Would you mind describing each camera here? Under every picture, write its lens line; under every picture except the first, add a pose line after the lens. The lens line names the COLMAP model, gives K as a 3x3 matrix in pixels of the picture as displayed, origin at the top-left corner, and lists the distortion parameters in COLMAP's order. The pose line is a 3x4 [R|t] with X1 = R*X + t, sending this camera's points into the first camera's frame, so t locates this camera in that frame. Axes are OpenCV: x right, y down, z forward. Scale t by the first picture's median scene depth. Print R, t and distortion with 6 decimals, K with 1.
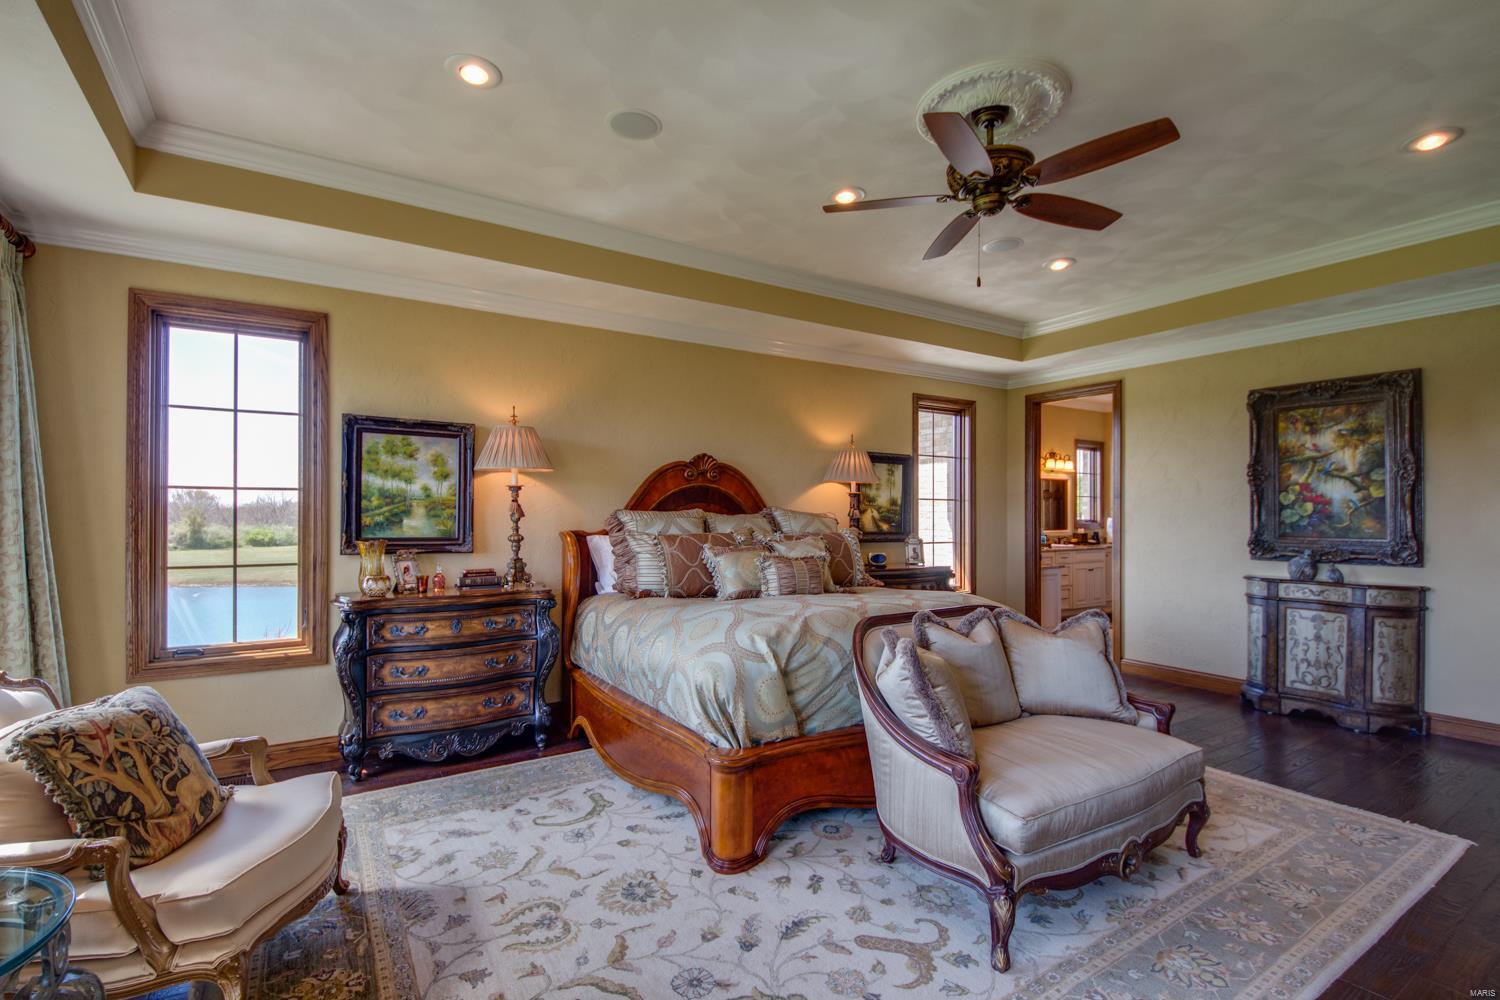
lens RADIAL K [[678.3, 0, 748.1], [0, 678.3, 504.0], [0, 0, 1]] dist [-0.011632, -0.001633]
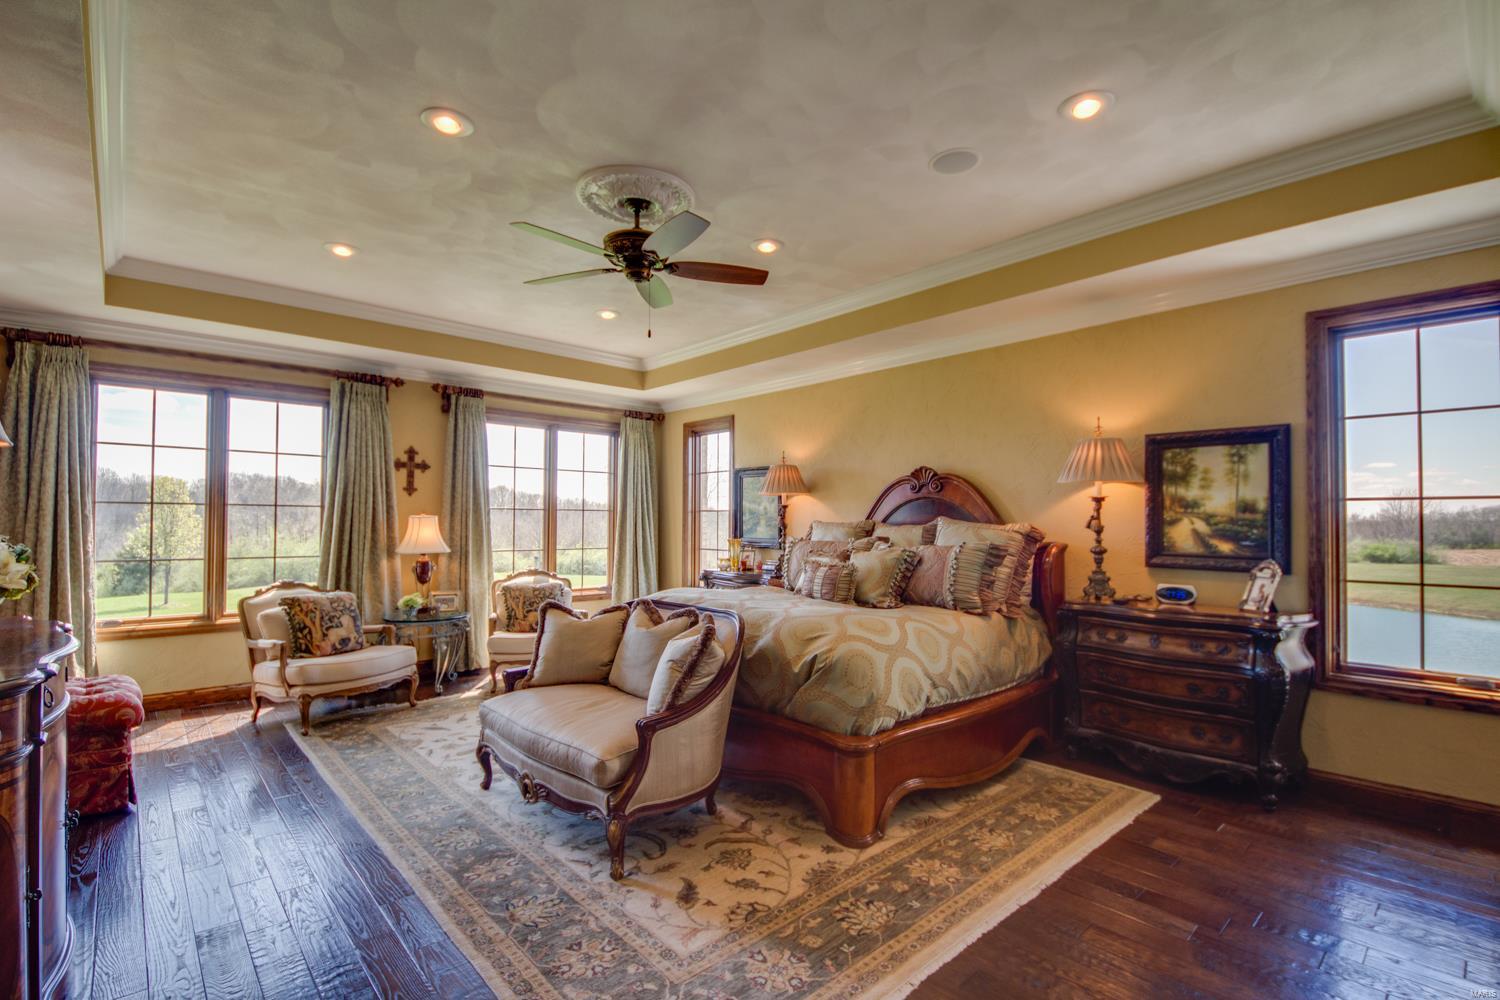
lens RADIAL K [[678.3, 0, 750.7], [0, 678.3, 511.5], [0, 0, 1]] dist [-0.011632, -0.001633]
pose [[0.171482, -0.017506, -0.985032, 0.745941], [0.009871, 0.999822, -0.016051, 0.006950], [0.985138, -0.006971, 0.171624, 0.465255]]
